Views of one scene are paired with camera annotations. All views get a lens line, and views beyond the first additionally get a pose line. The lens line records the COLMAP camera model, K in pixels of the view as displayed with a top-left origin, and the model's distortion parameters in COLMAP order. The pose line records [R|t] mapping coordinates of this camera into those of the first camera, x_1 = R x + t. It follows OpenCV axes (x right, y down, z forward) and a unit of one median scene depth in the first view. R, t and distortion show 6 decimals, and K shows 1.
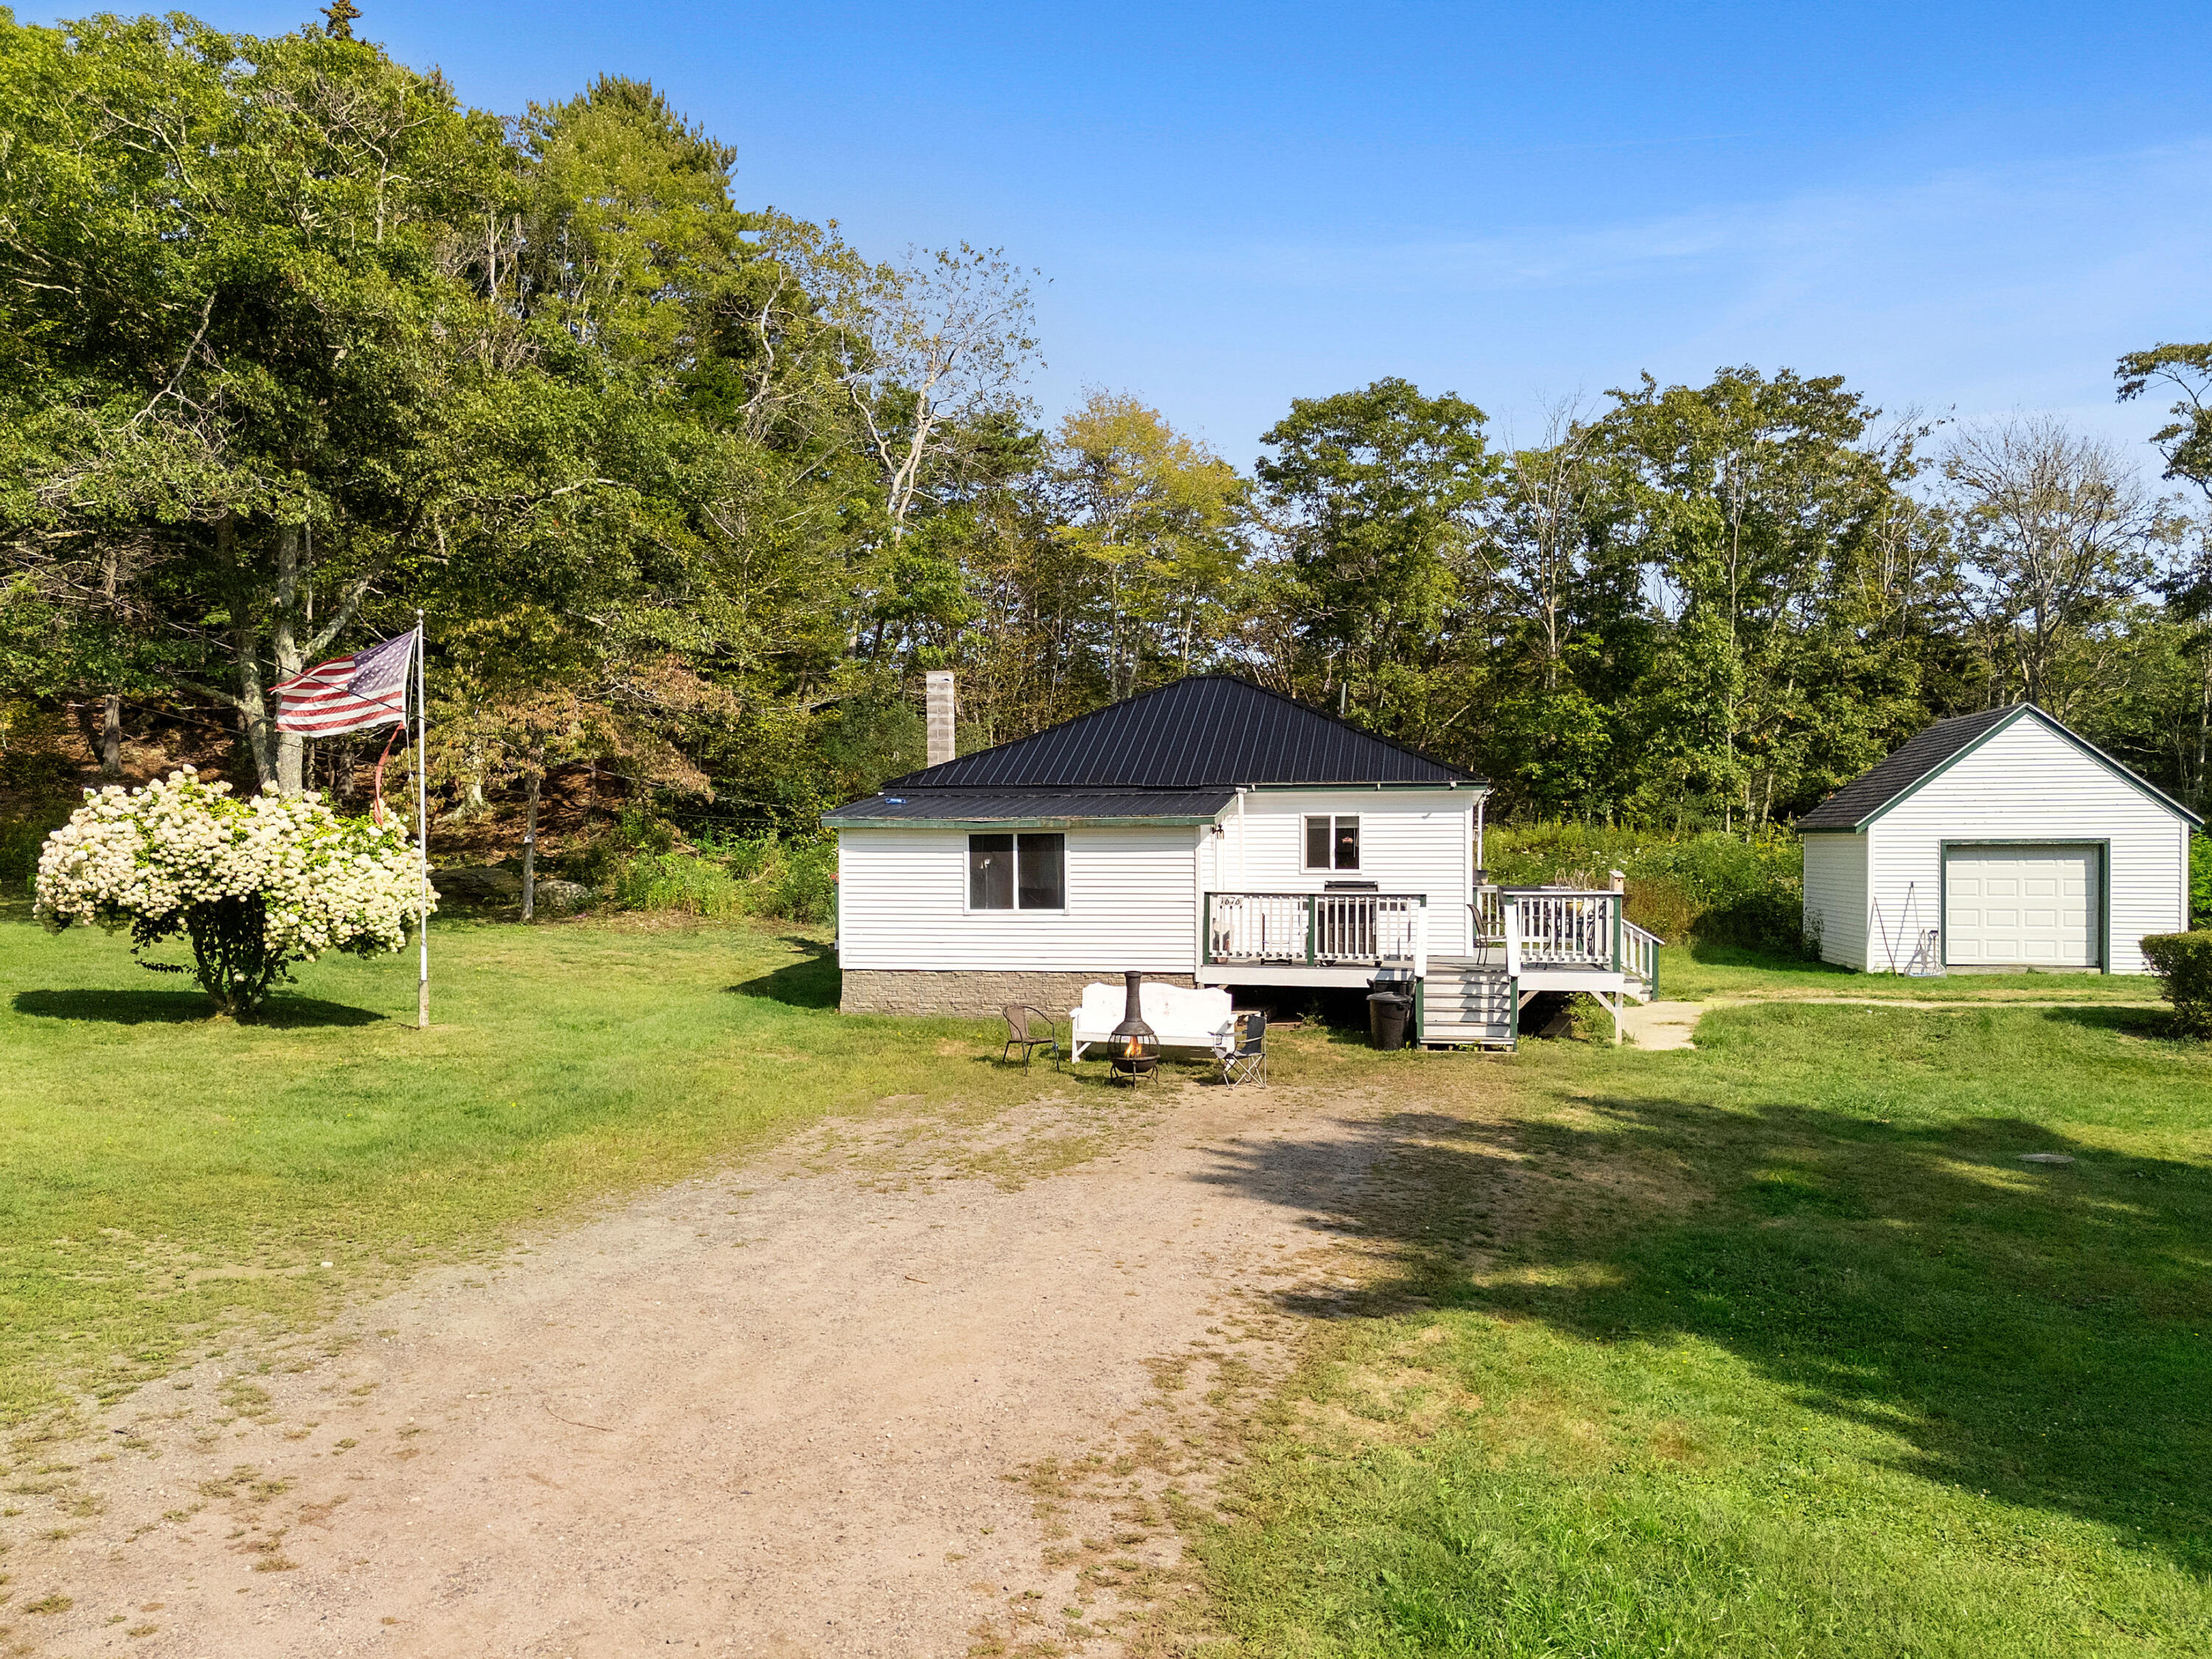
lens RADIAL K [[1739.5, 0, 1120.3], [0, 1739.5, 839.0], [0, 0, 1]] dist [0.062737, -0.044483]
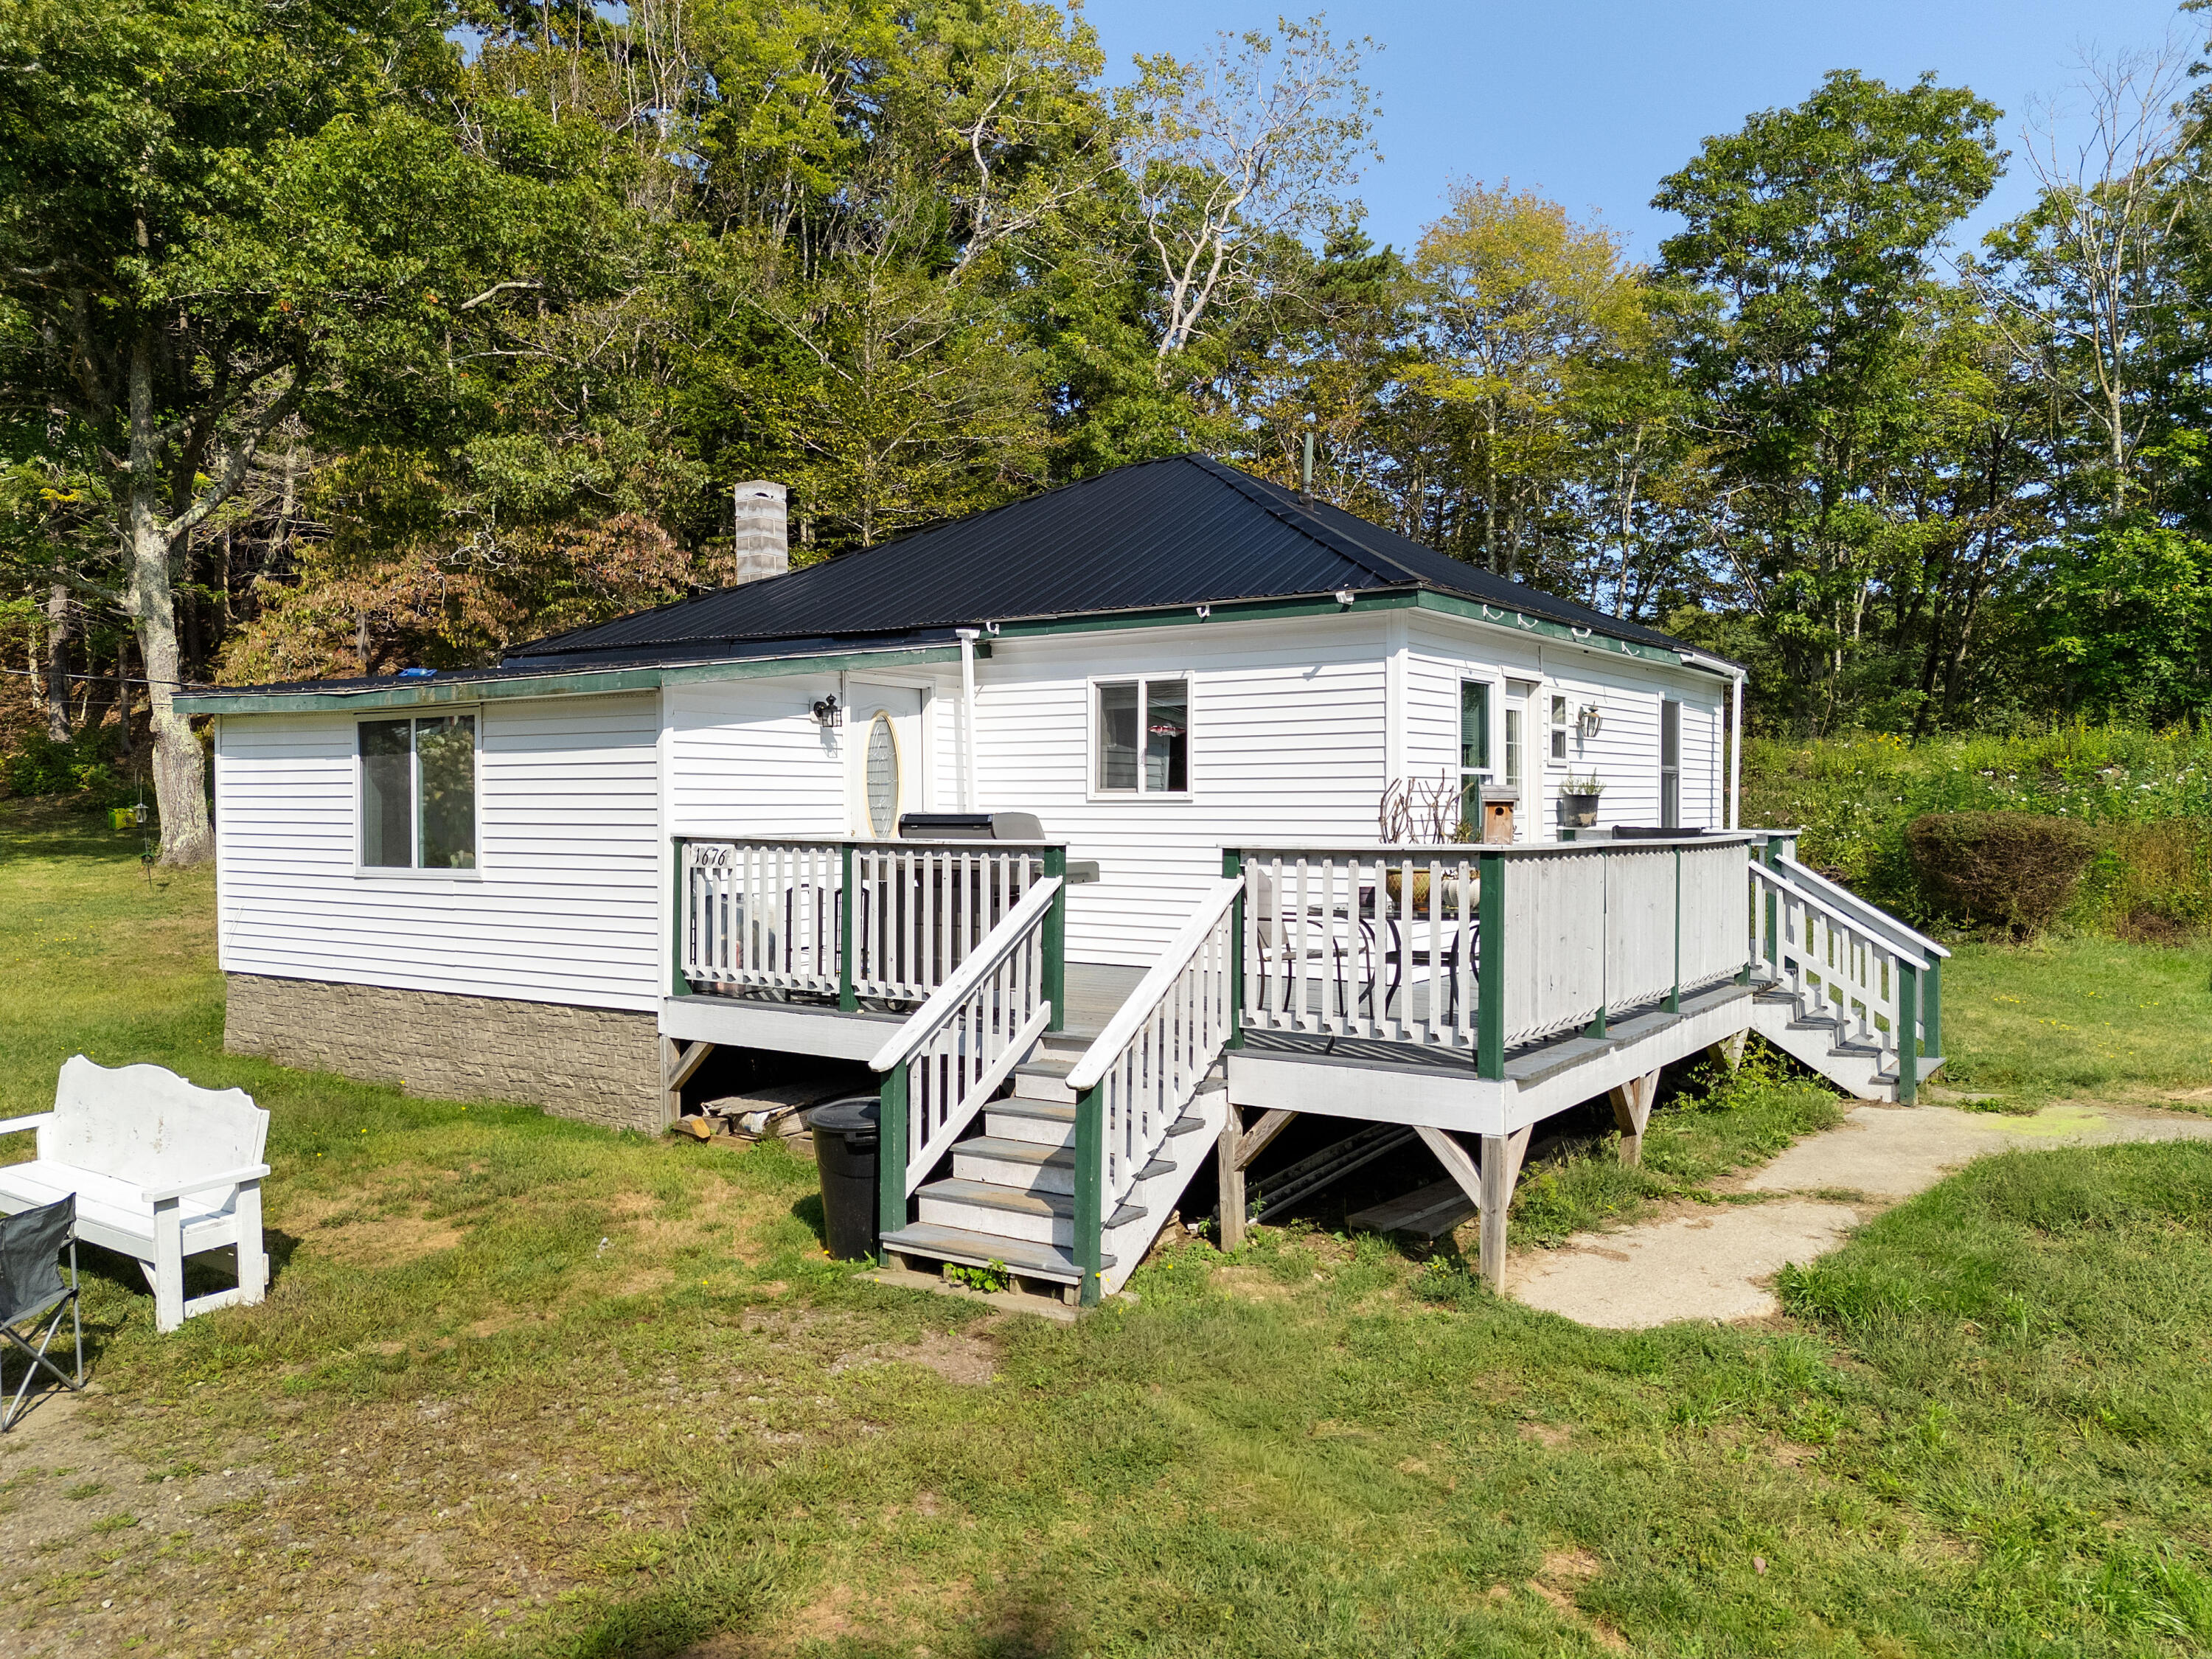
lens RADIAL K [[1632.8, 0, 1133.0], [0, 1632.8, 822.3], [0, 0, 1]] dist [0.047992, -0.001825]
pose [[0.923629, 0.003486, -0.383272, 0.319424], [0.005922, 0.999710, 0.023362, 0.016938], [0.383243, -0.023848, 0.923340, 0.635419]]
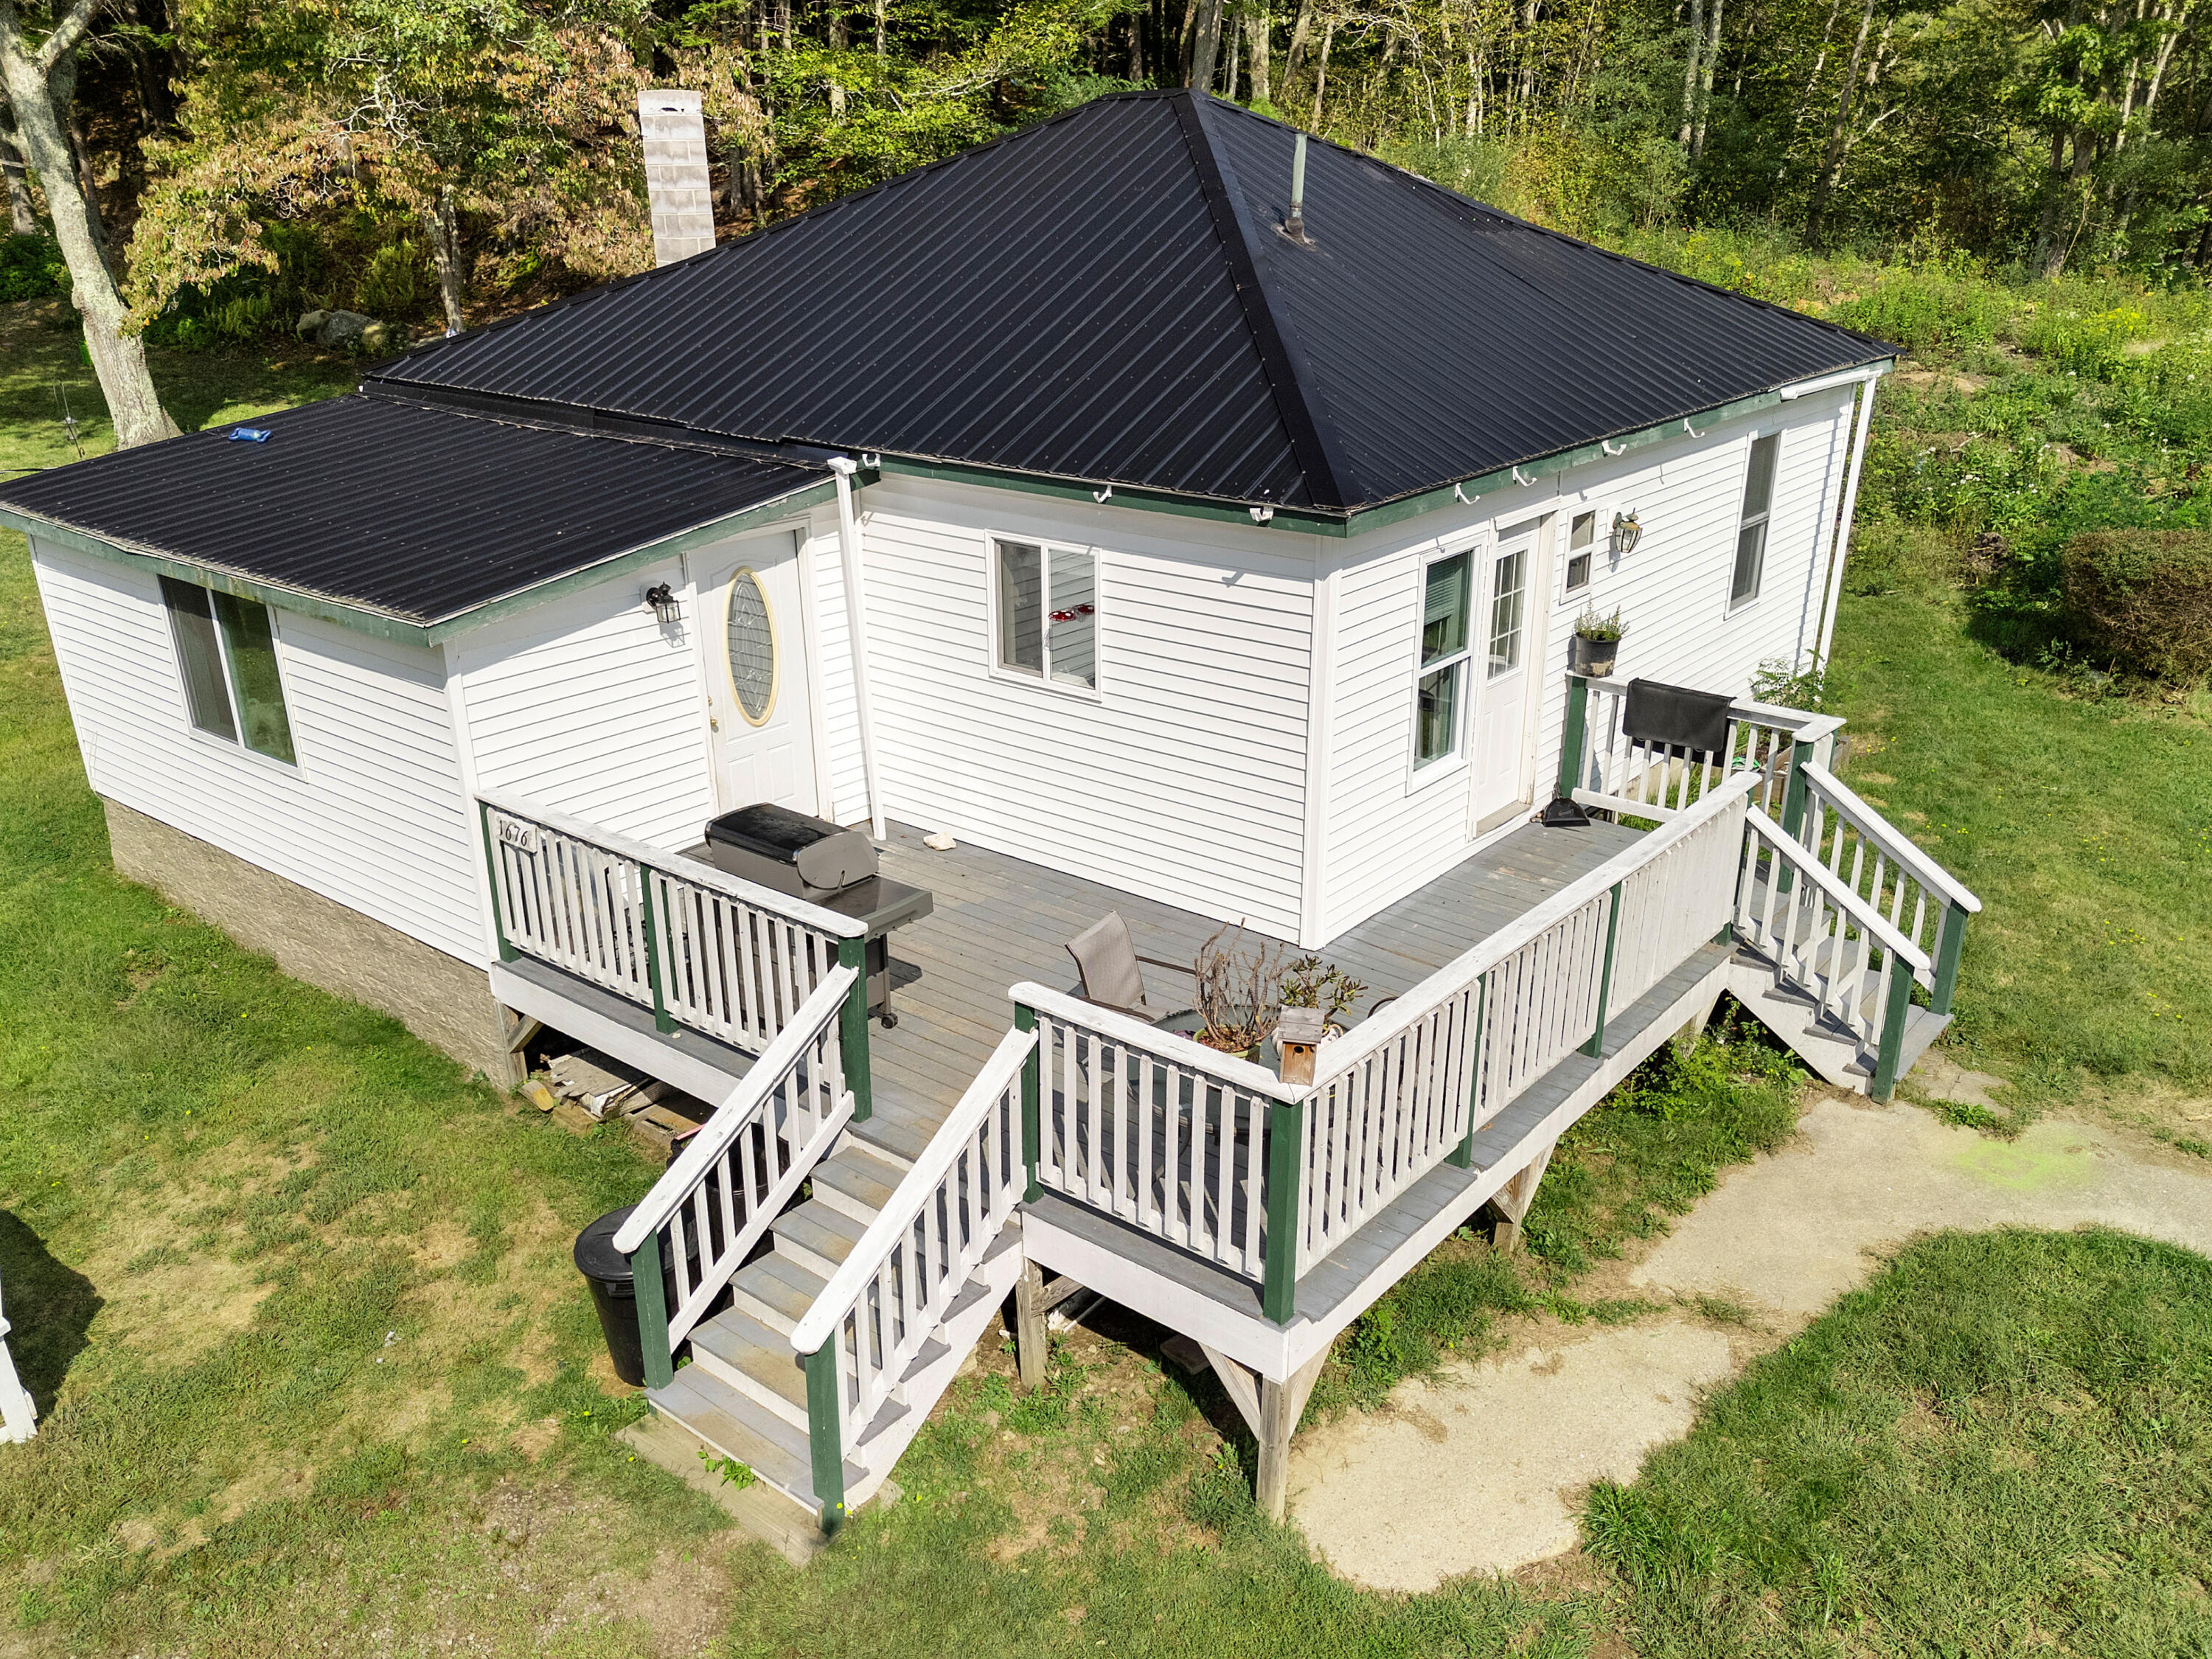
lens RADIAL K [[1739.5, 0, 1136.2], [0, 1739.5, 892.3], [0, 0, 1]] dist [0.062737, -0.044483]
pose [[0.886219, 0.176901, -0.428161, 0.354801], [0.007537, 0.918594, 0.395131, -0.106442], [0.463205, -0.353400, 0.812742, 0.718686]]
